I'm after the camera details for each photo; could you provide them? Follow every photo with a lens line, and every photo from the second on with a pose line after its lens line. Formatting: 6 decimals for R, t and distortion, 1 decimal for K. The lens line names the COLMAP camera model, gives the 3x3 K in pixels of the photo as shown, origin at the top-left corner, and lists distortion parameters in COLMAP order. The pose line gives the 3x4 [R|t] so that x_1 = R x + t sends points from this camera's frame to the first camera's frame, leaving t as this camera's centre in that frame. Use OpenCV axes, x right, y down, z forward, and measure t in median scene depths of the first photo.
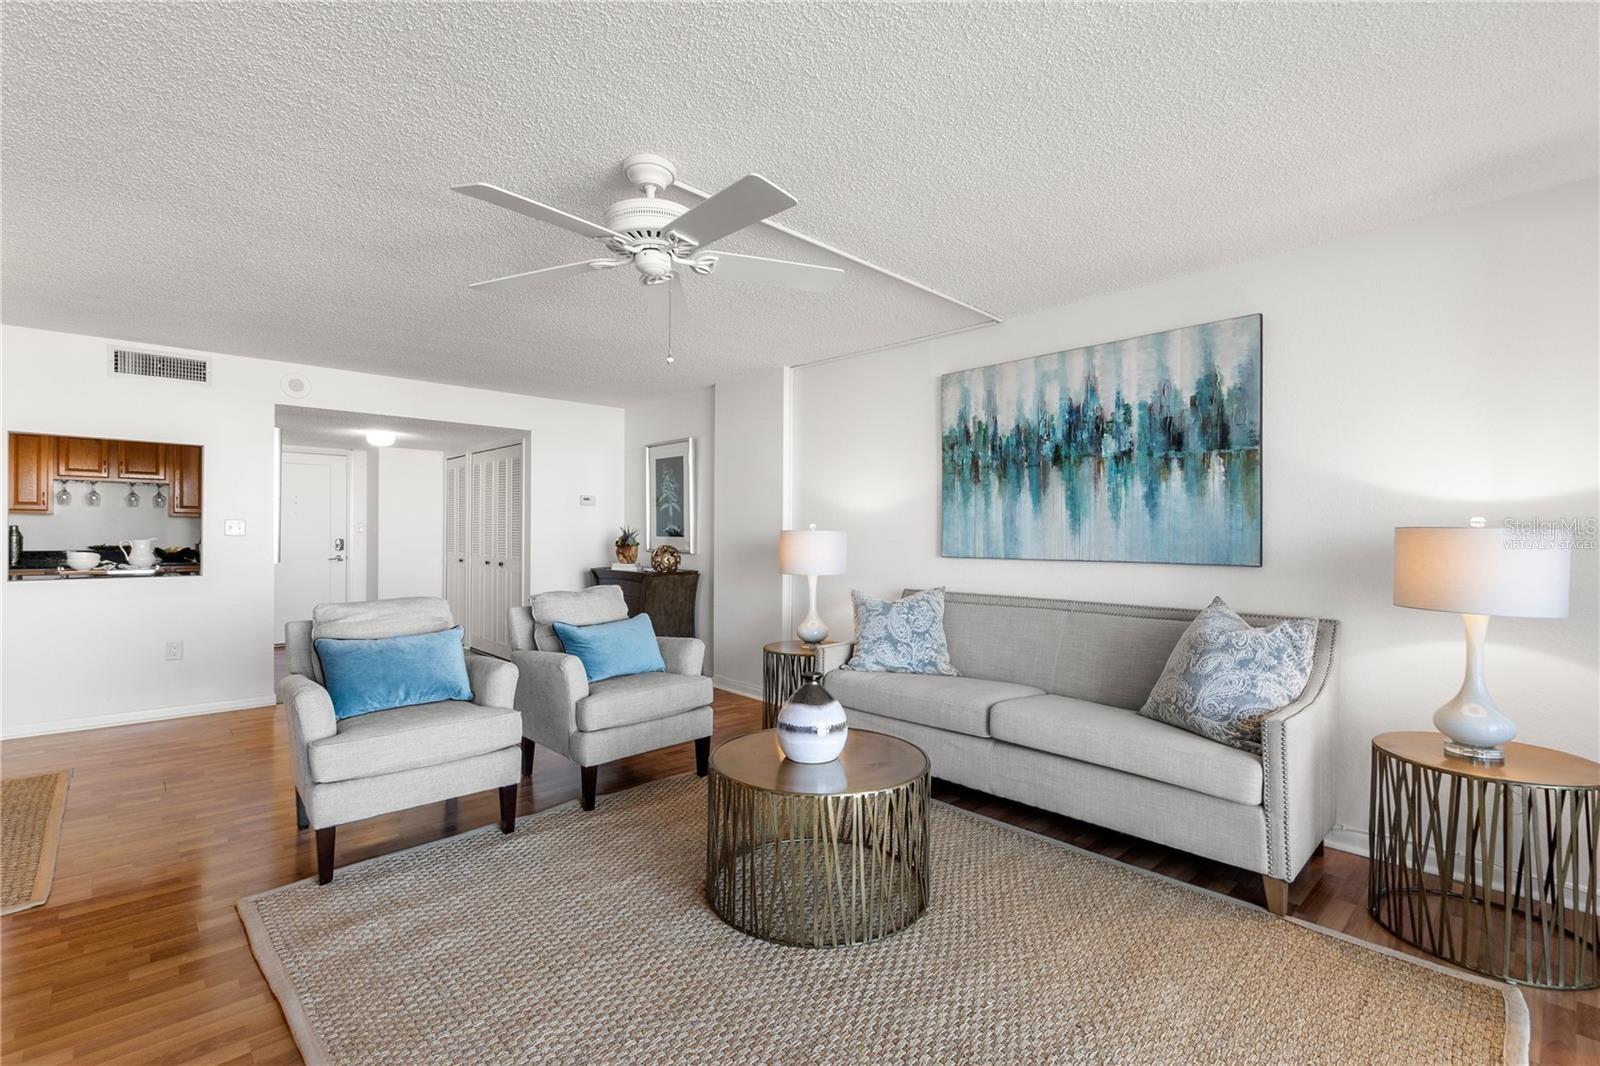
lens RADIAL K [[724.9, 0, 802.4], [0, 724.9, 534.3], [0, 0, 1]] dist [0.011437, -0.006294]
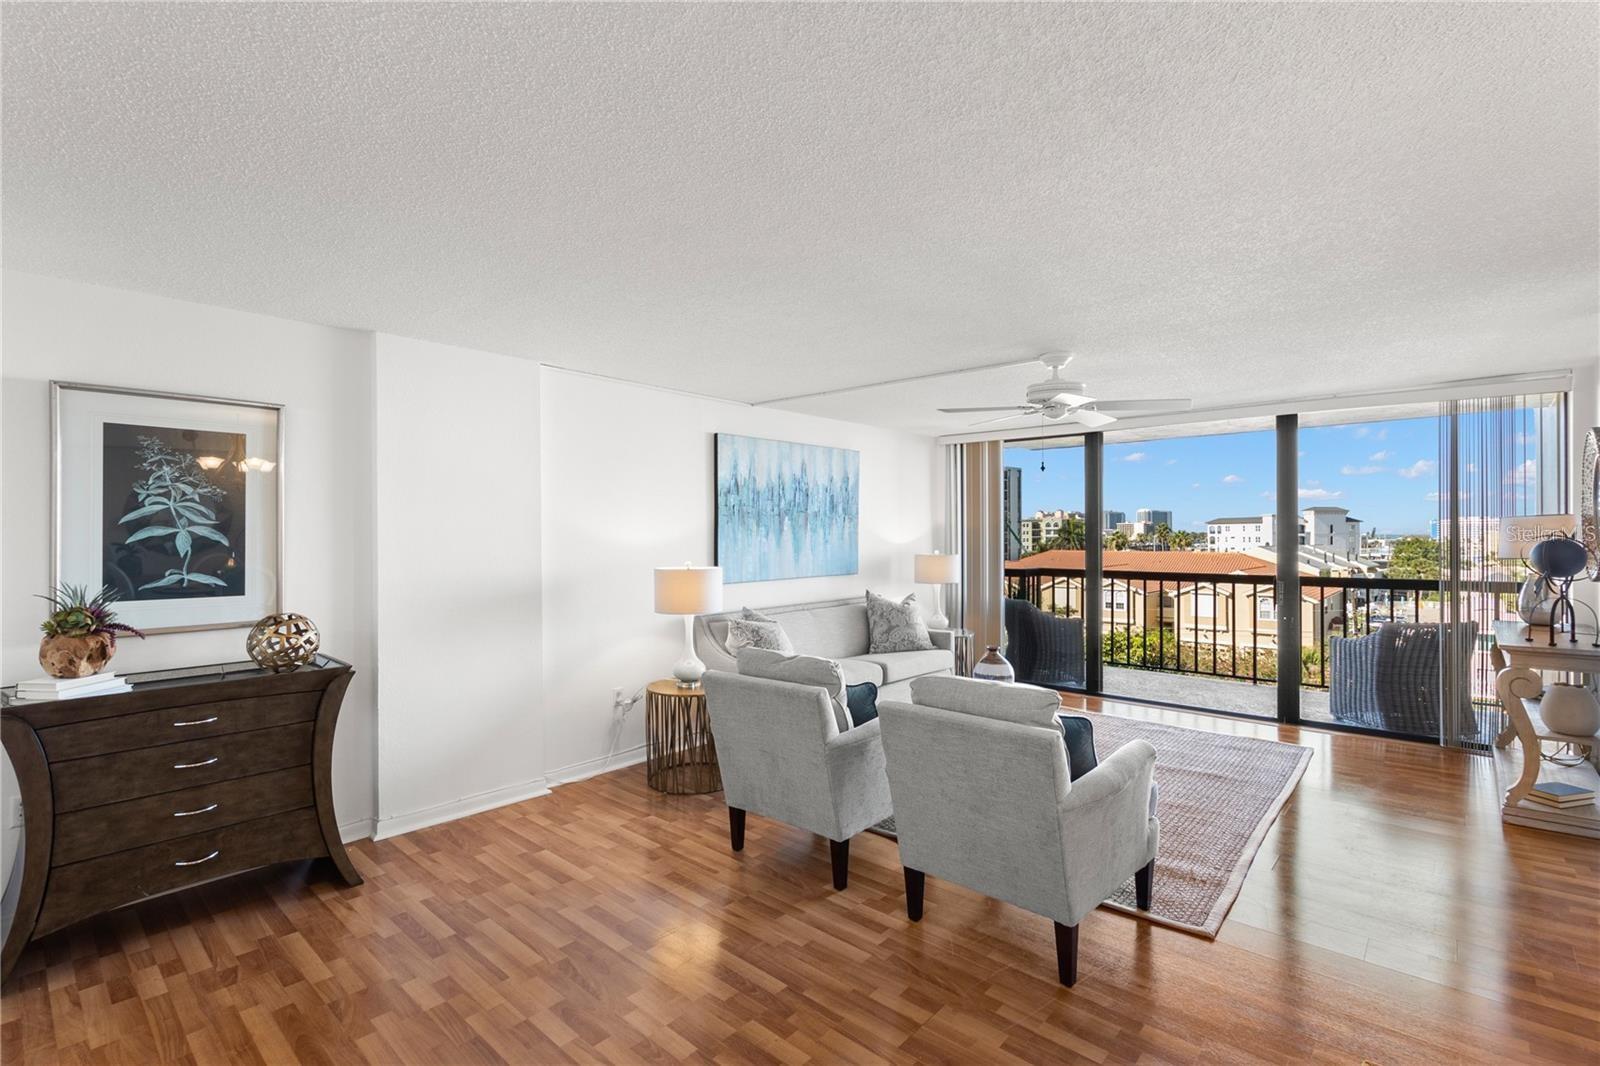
lens RADIAL K [[731.5, 0, 800.0], [0, 731.5, 533.0], [0, 0, 1]] dist [0.002559, -0.000478]
pose [[-0.071384, -0.003131, 0.997444, -1.185133], [0.005038, 0.999981, 0.003499, -0.065969], [-0.997436, 0.005275, -0.071367, 1.092848]]
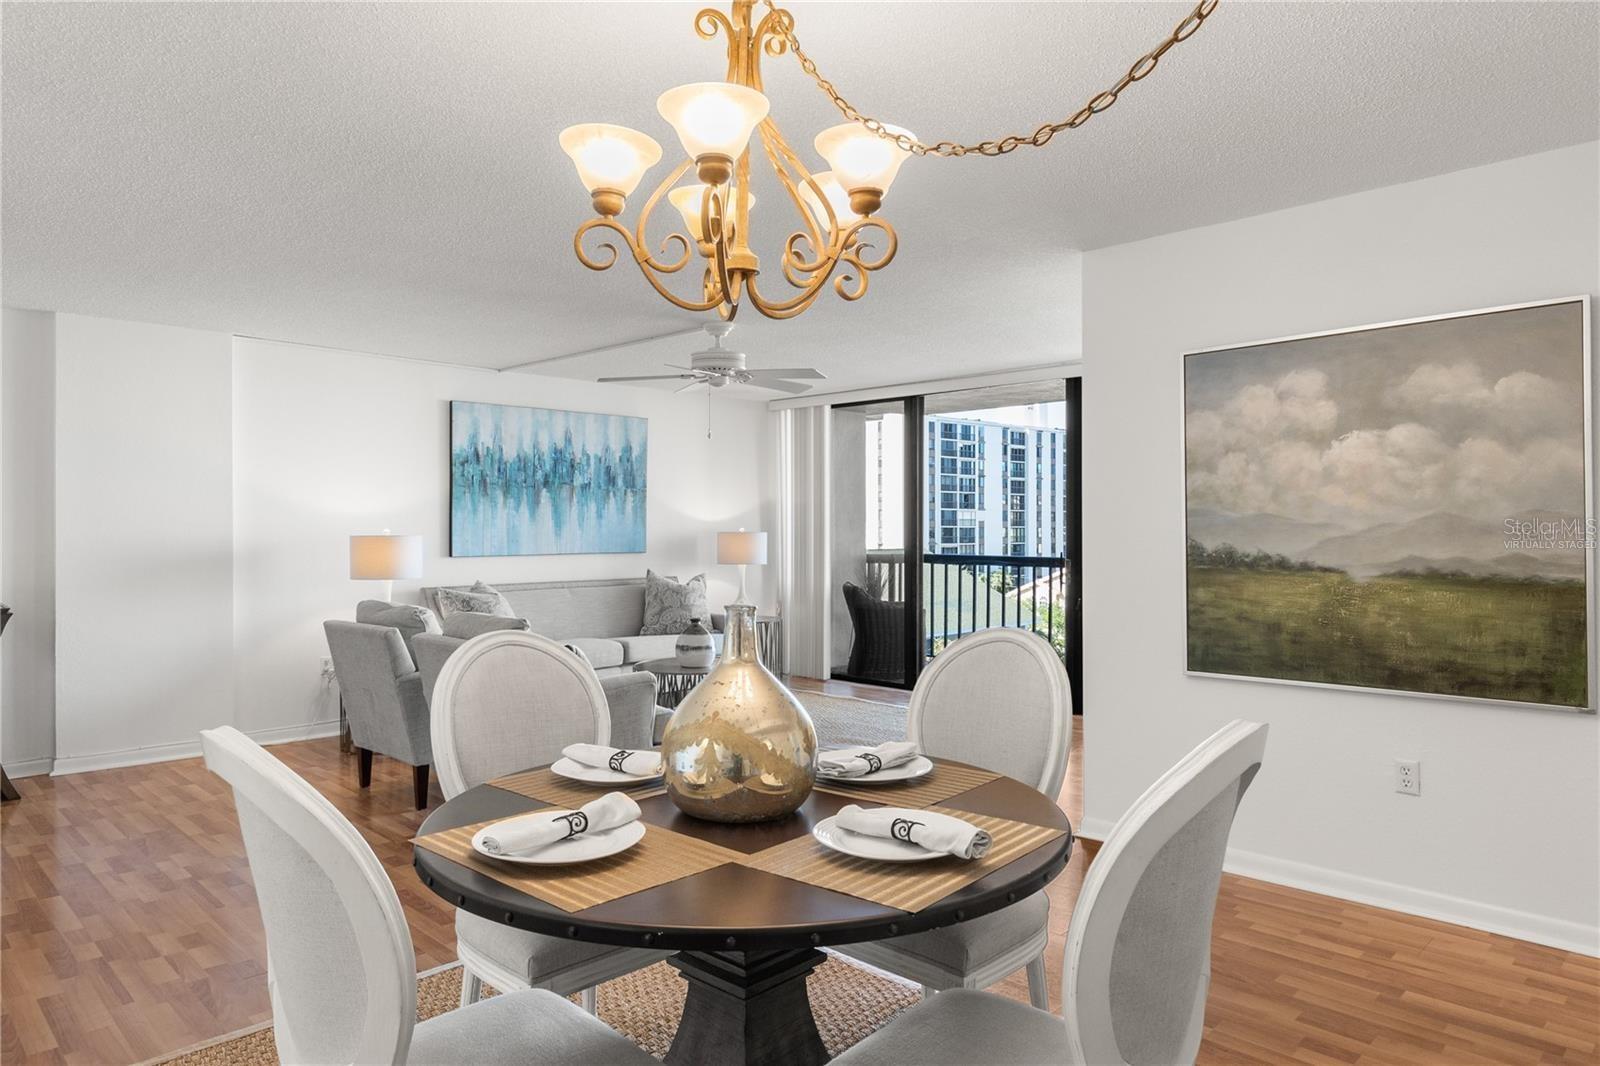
lens RADIAL K [[1002.0, 0, 800.0], [0, 1002.0, 533.0], [0, 0, 1]] dist [0.001916, 0.002100]
pose [[-0.016282, -0.007904, 0.999836, -1.638055], [0.002059, 0.999966, 0.007938, -0.021610], [-0.999865, 0.002187, -0.016266, 0.538348]]
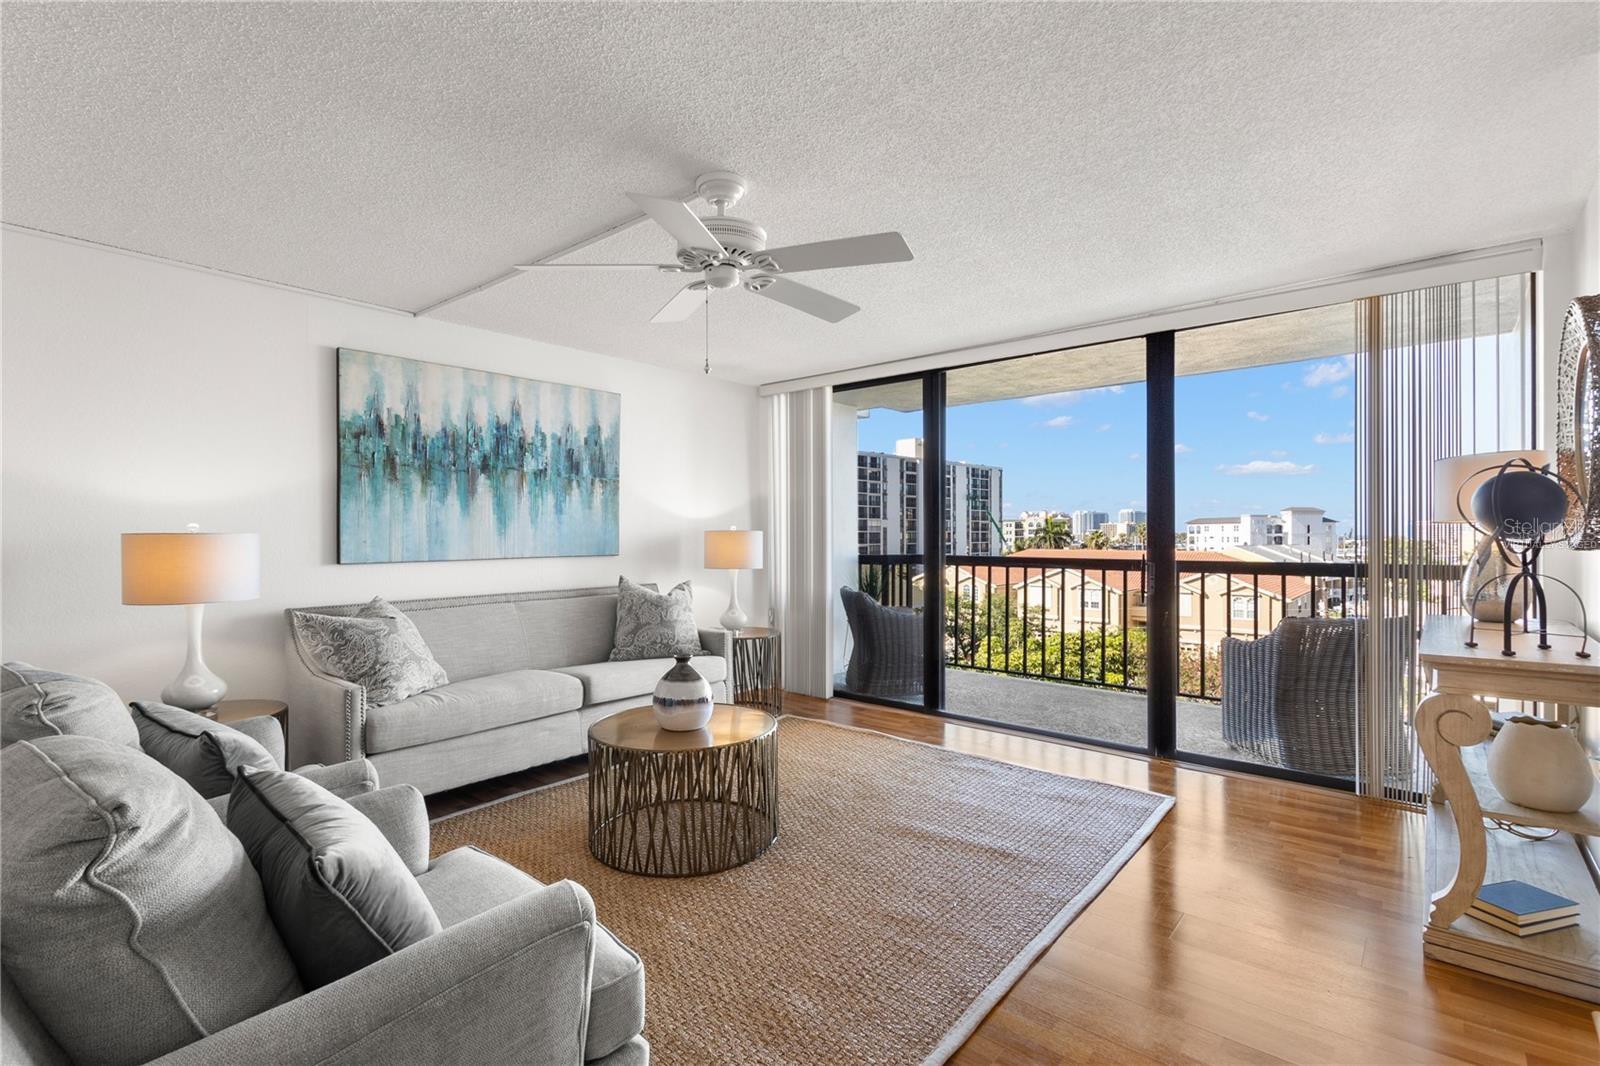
lens RADIAL K [[724.9, 0, 802.4], [0, 724.9, 534.3], [0, 0, 1]] dist [0.011437, -0.006294]
pose [[-0.089504, -0.004636, 0.995976, -0.799265], [0.003802, 0.999980, 0.004996, -0.006251], [-0.995979, 0.004233, -0.089485, 0.623406]]
